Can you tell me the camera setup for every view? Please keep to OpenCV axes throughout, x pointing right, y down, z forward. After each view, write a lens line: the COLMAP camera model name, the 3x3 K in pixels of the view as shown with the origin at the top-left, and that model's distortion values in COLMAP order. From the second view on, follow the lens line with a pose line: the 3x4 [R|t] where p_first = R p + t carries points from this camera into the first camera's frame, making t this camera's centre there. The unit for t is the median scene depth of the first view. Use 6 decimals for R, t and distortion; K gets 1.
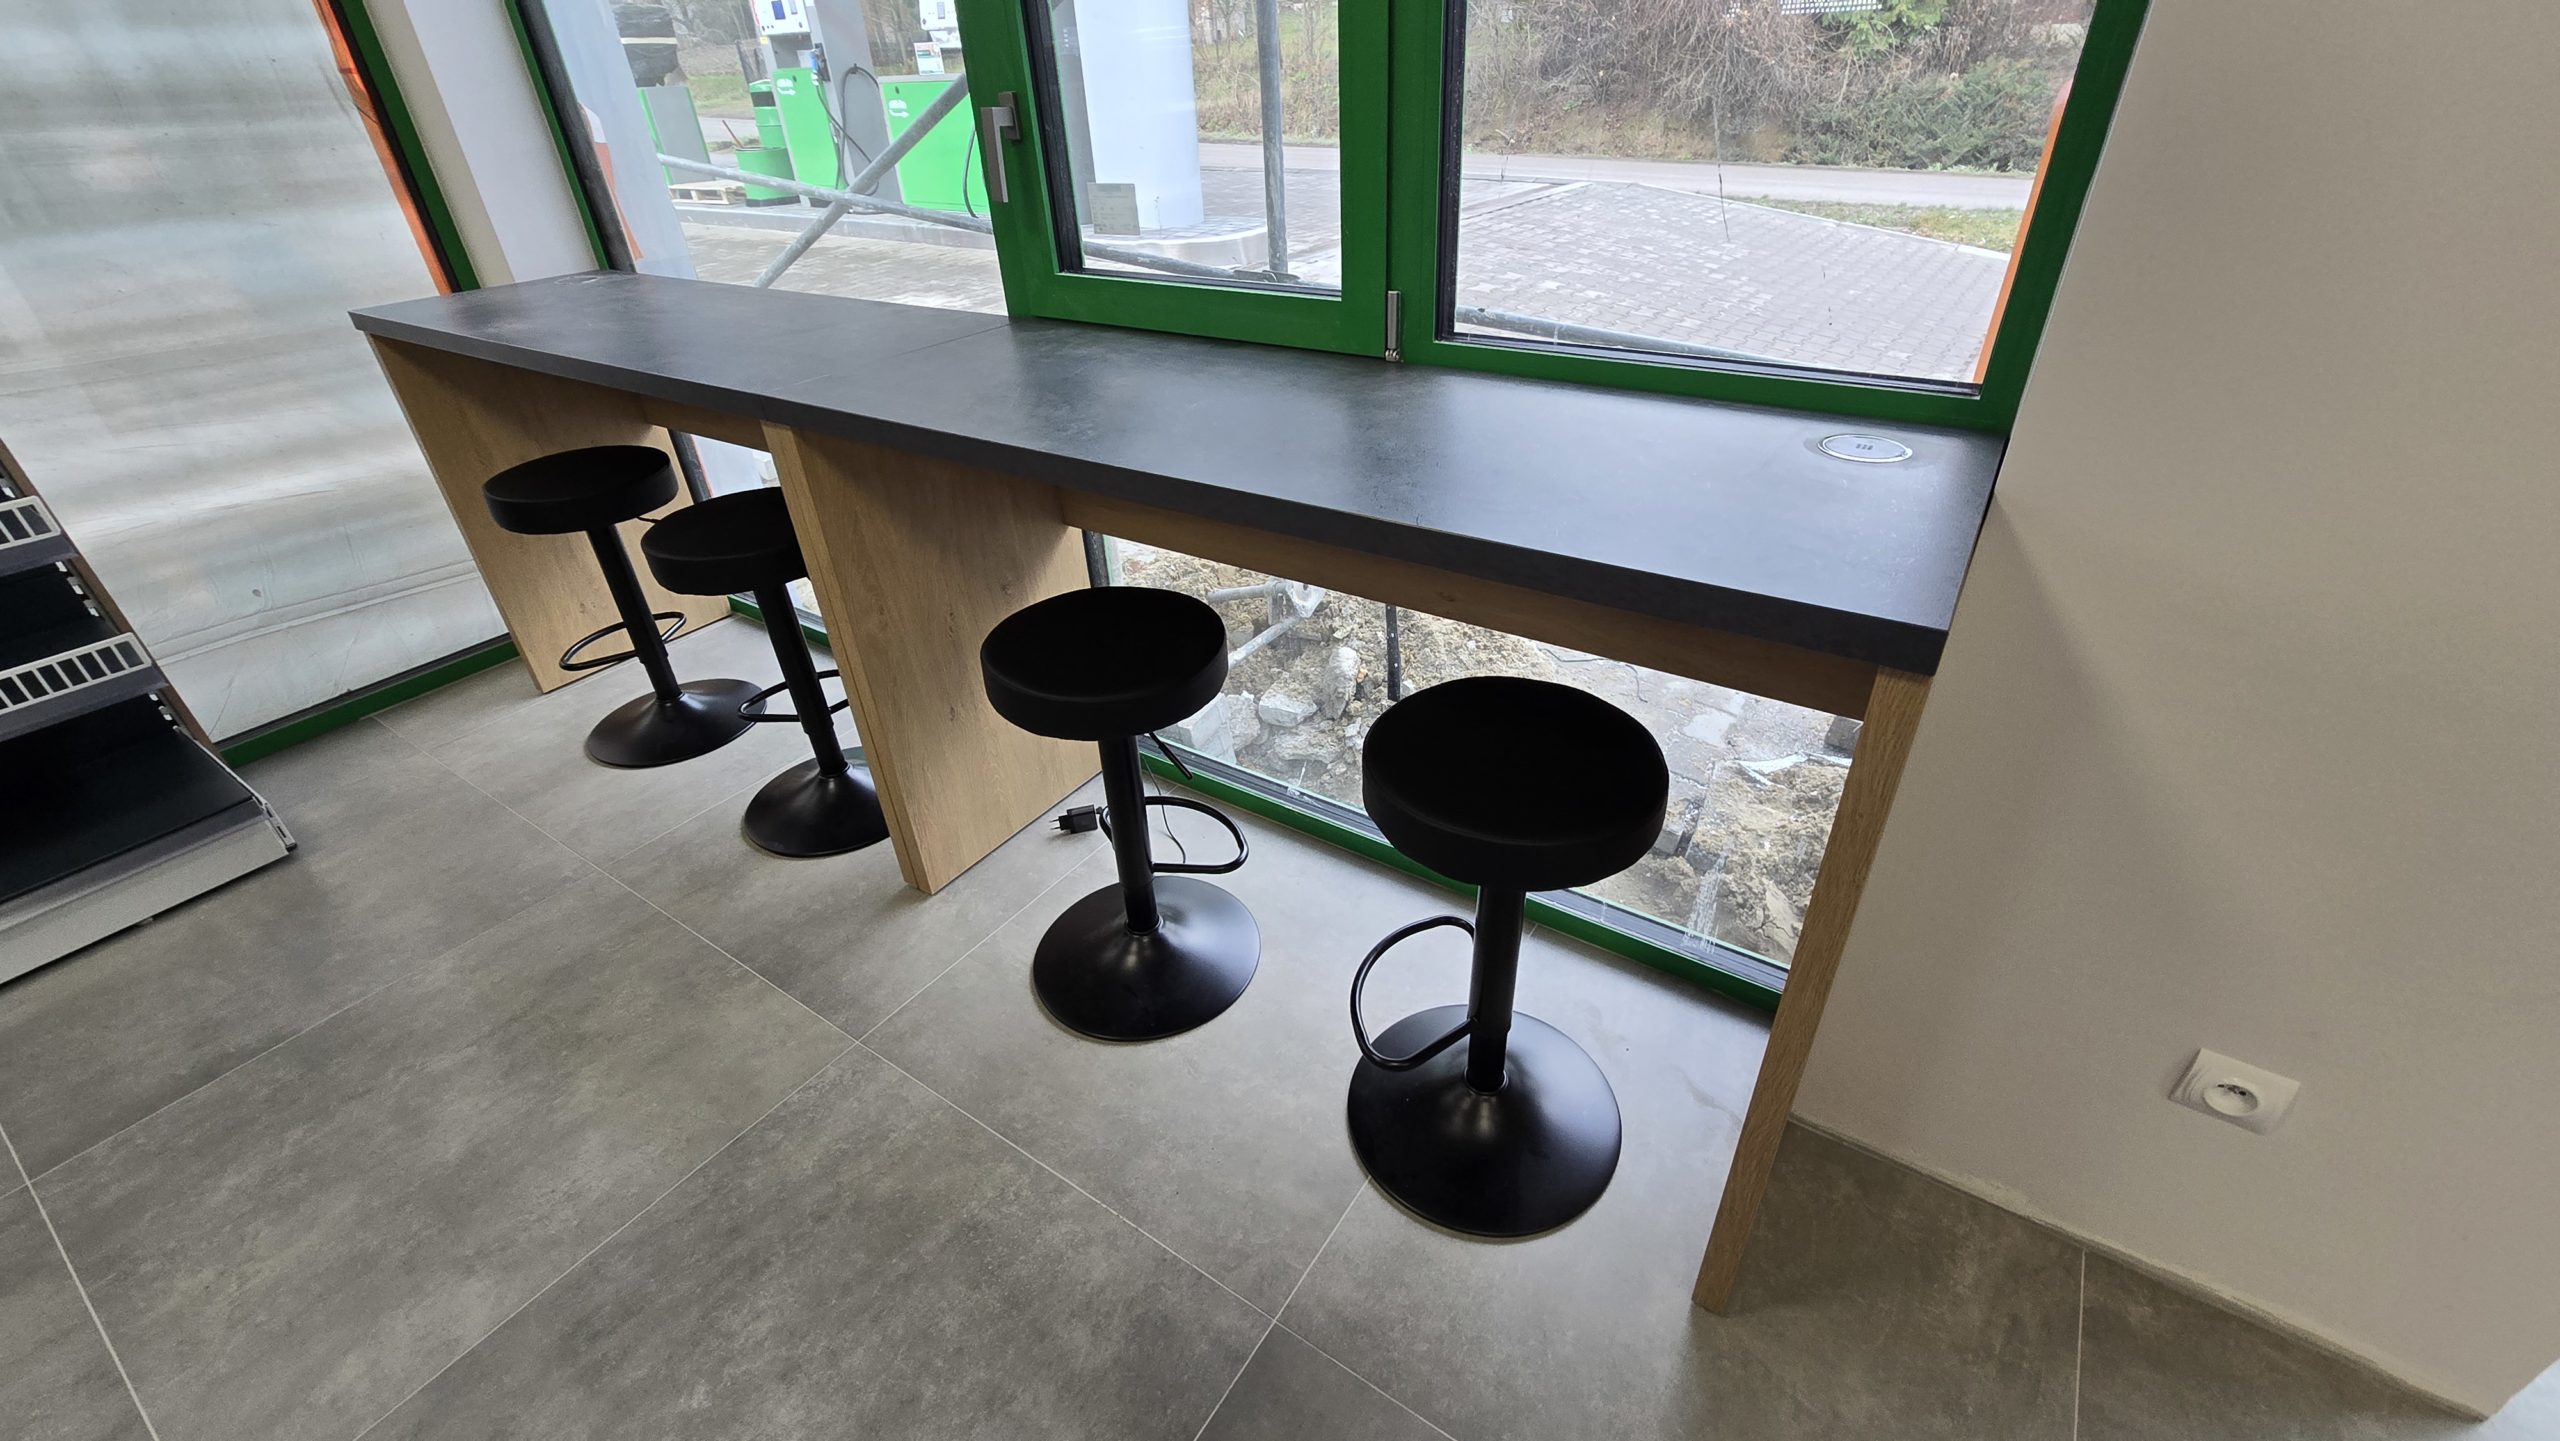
lens RADIAL K [[1060.2, 0, 1283.7], [0, 1060.2, 731.2], [0, 0, 1]] dist [-0.005632, 0.001747]
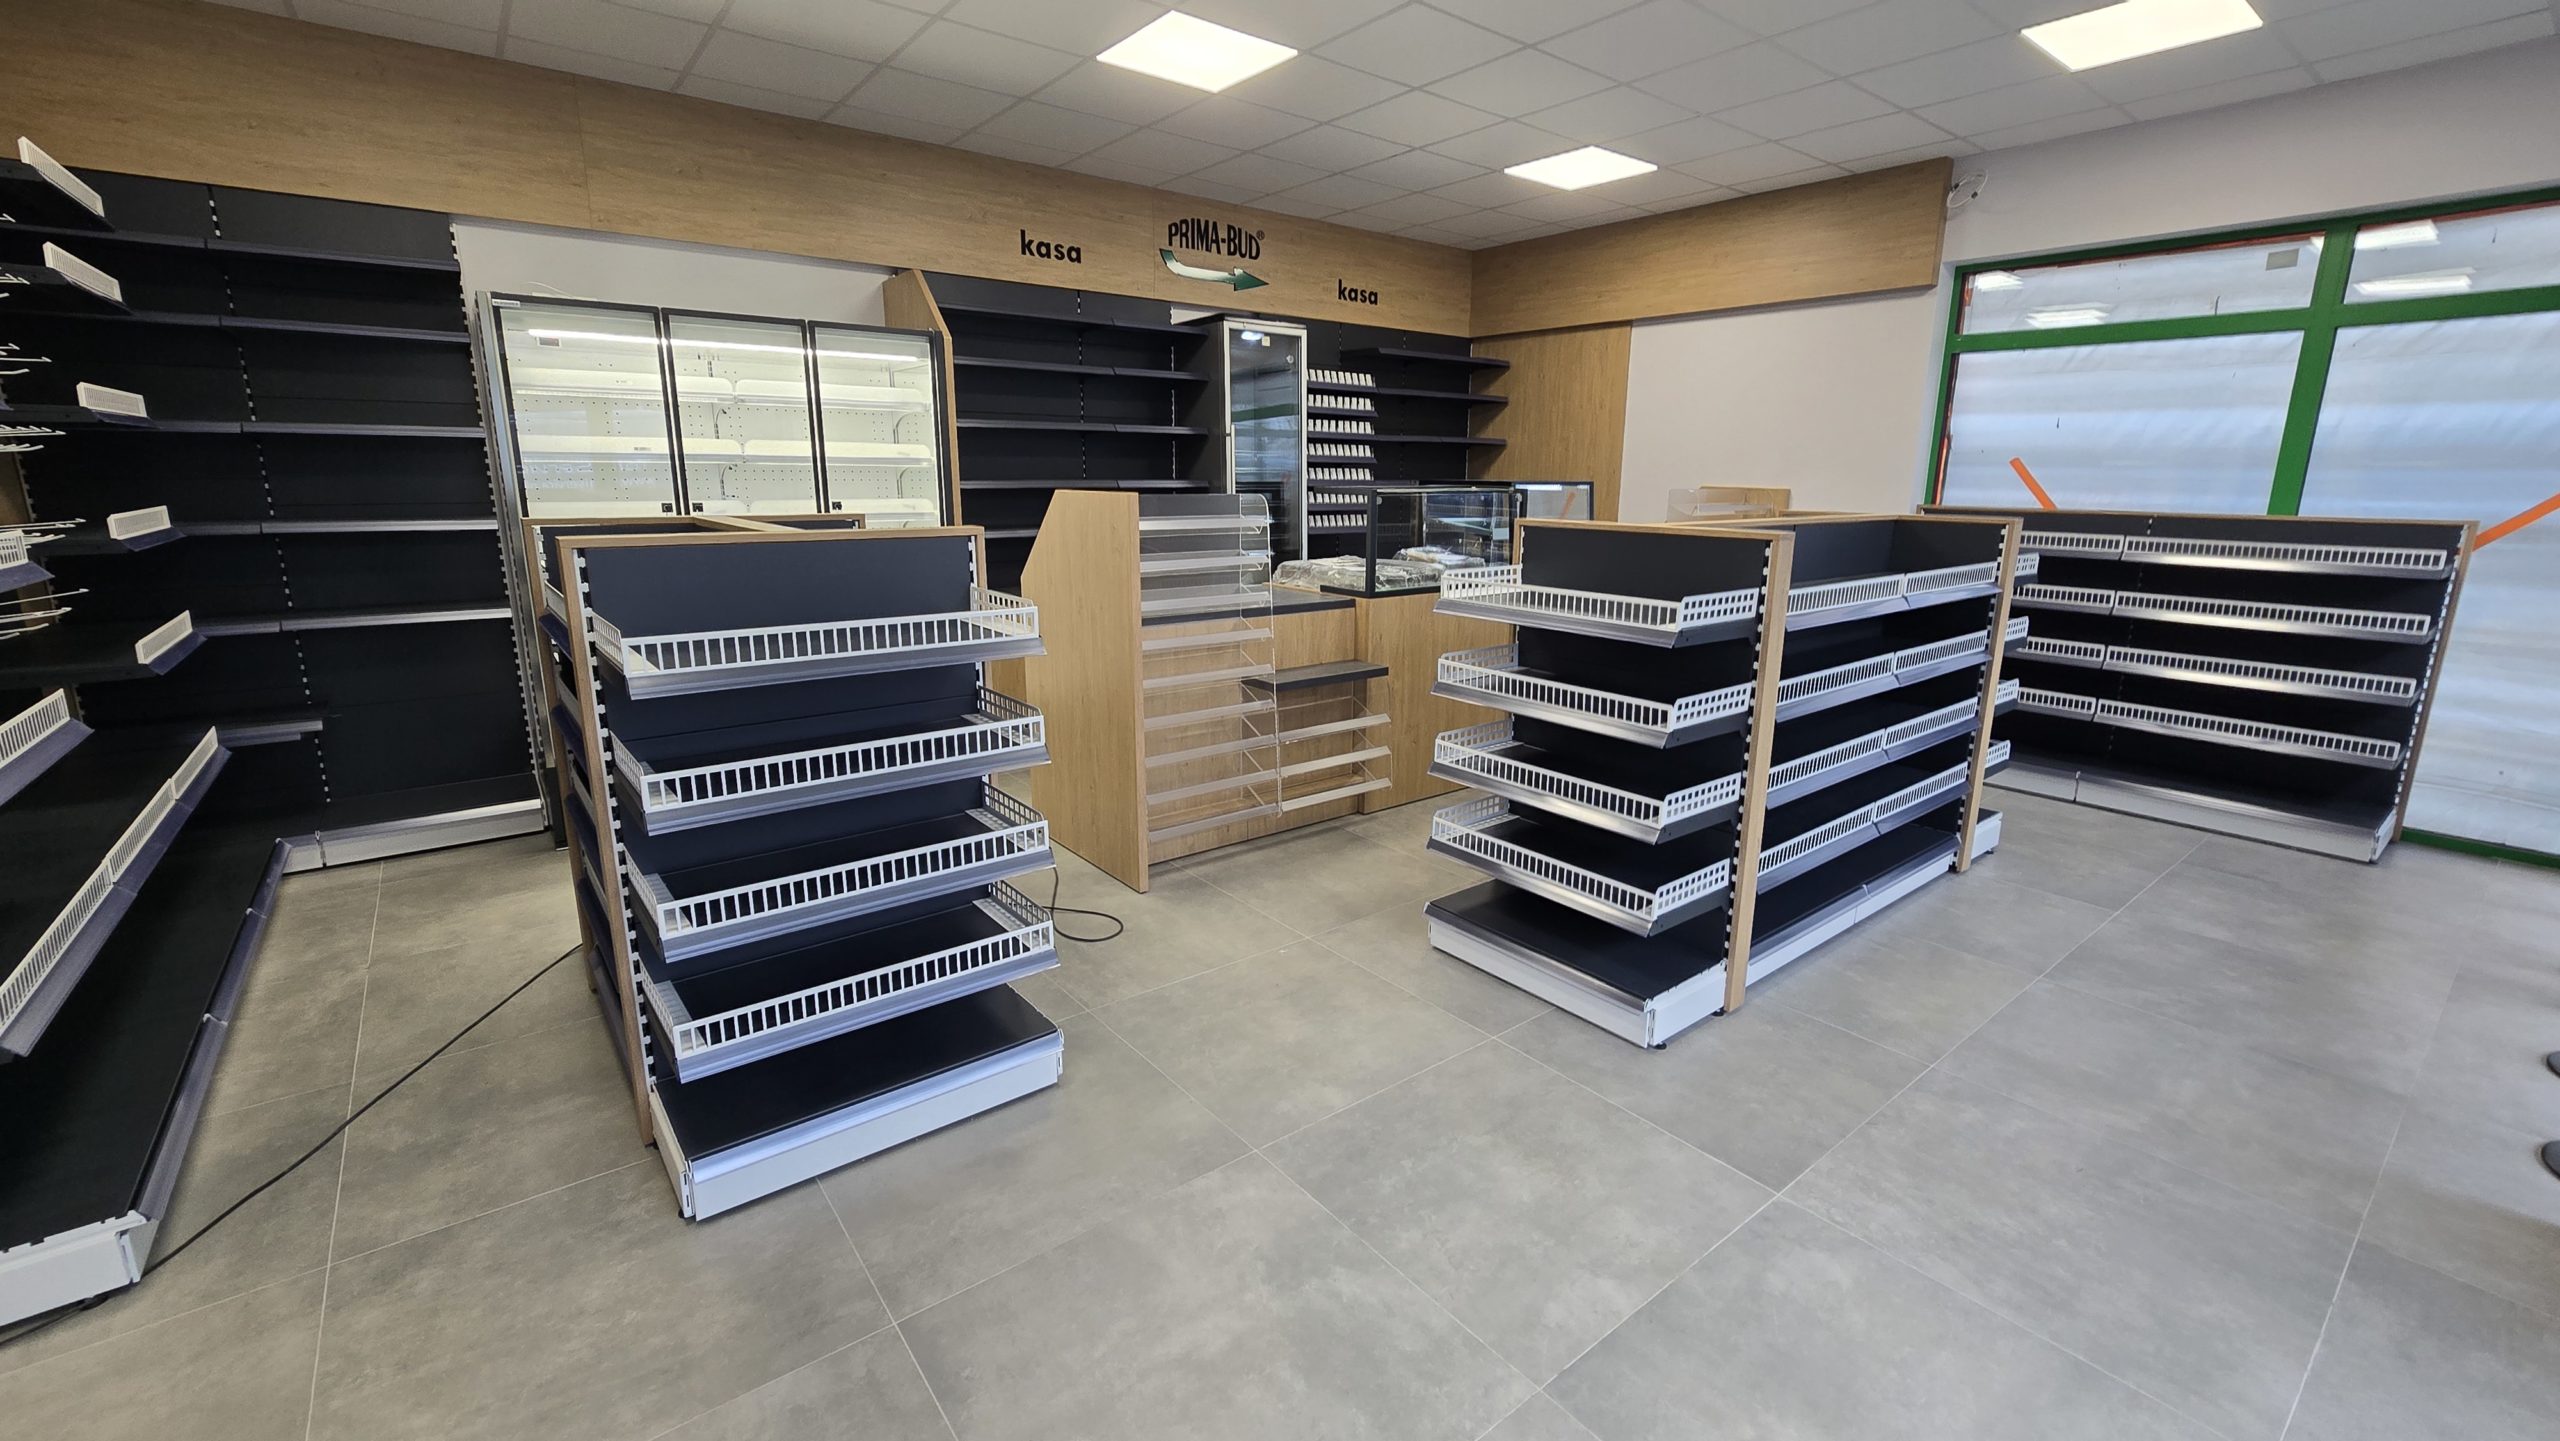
lens RADIAL K [[1060.2, 0, 1310.3], [0, 1060.2, 701.9], [0, 0, 1]] dist [-0.005632, 0.001747]
pose [[-0.281998, 0.232347, -0.930856, 1.361725], [-0.512346, 0.783835, 0.350862, 0.190565], [0.811159, 0.575863, -0.101997, -0.569971]]
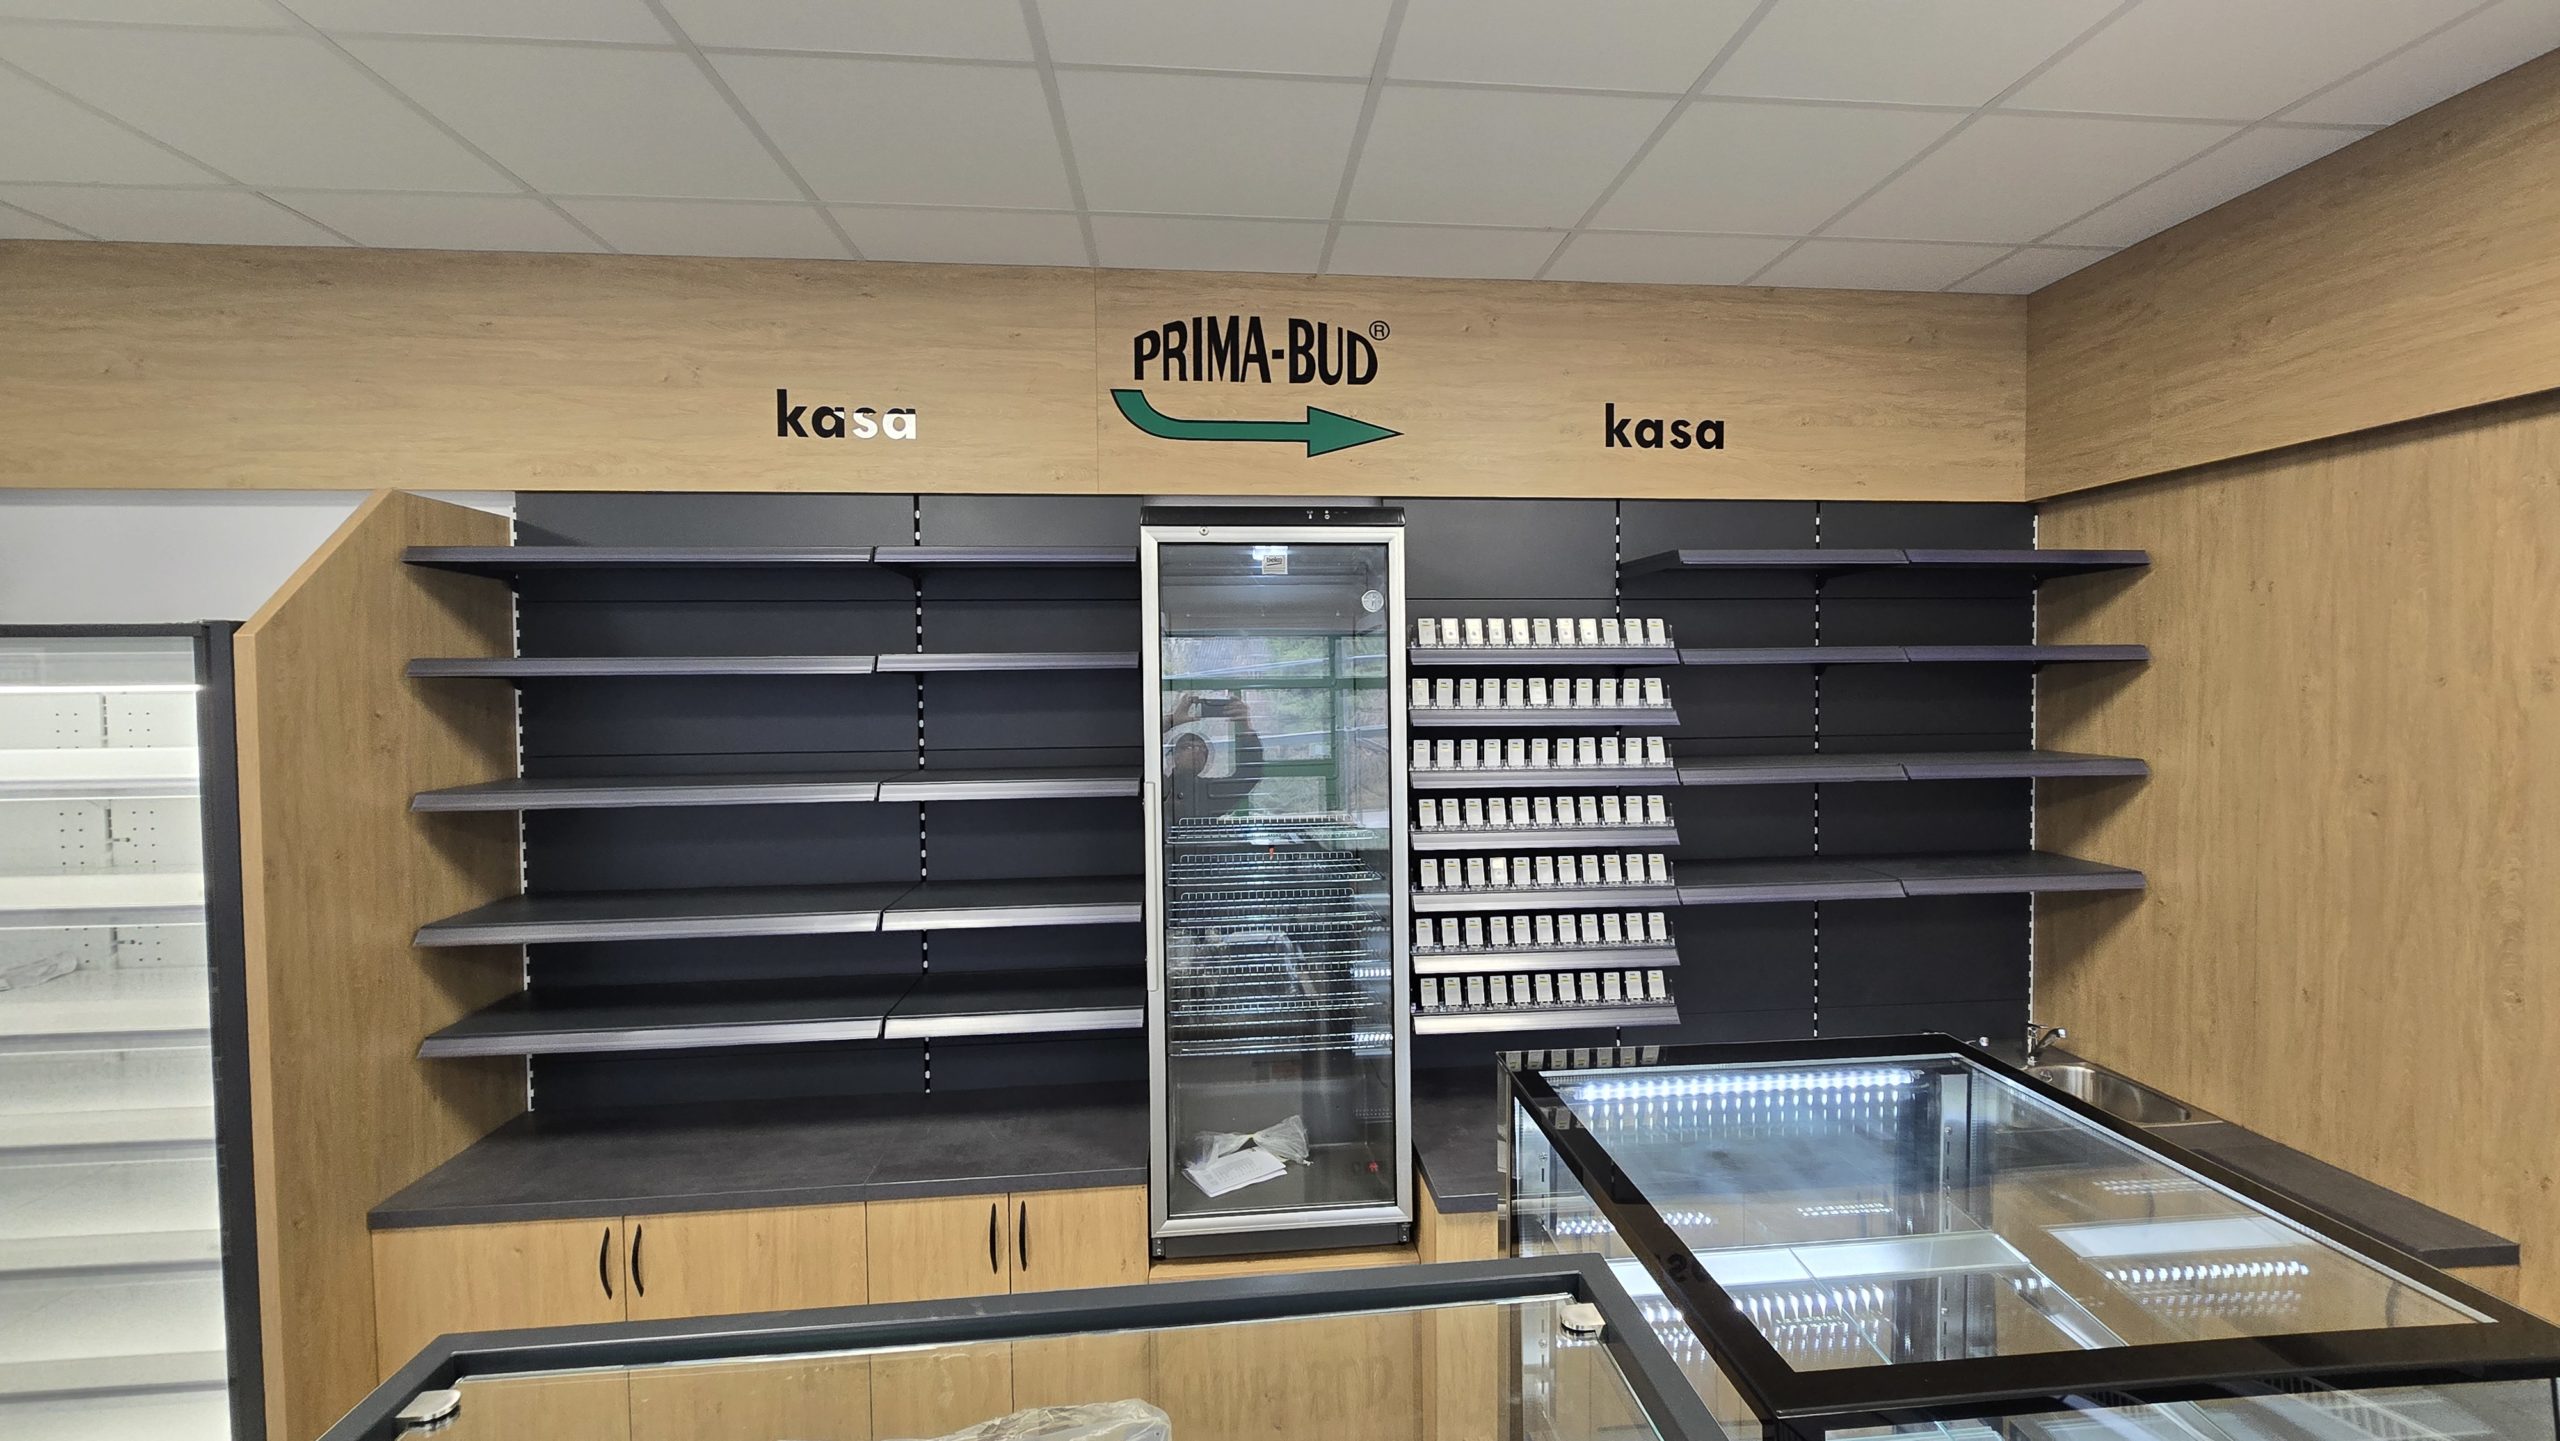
lens RADIAL K [[1060.2, 0, 1308.9], [0, 1060.2, 704.6], [0, 0, 1]] dist [-0.005632, 0.001747]
pose [[-0.762505, 0.054249, -0.644704, -0.696276], [-0.316275, 0.838043, 0.444584, 0.111492], [0.564407, 0.542901, -0.621854, -0.717442]]
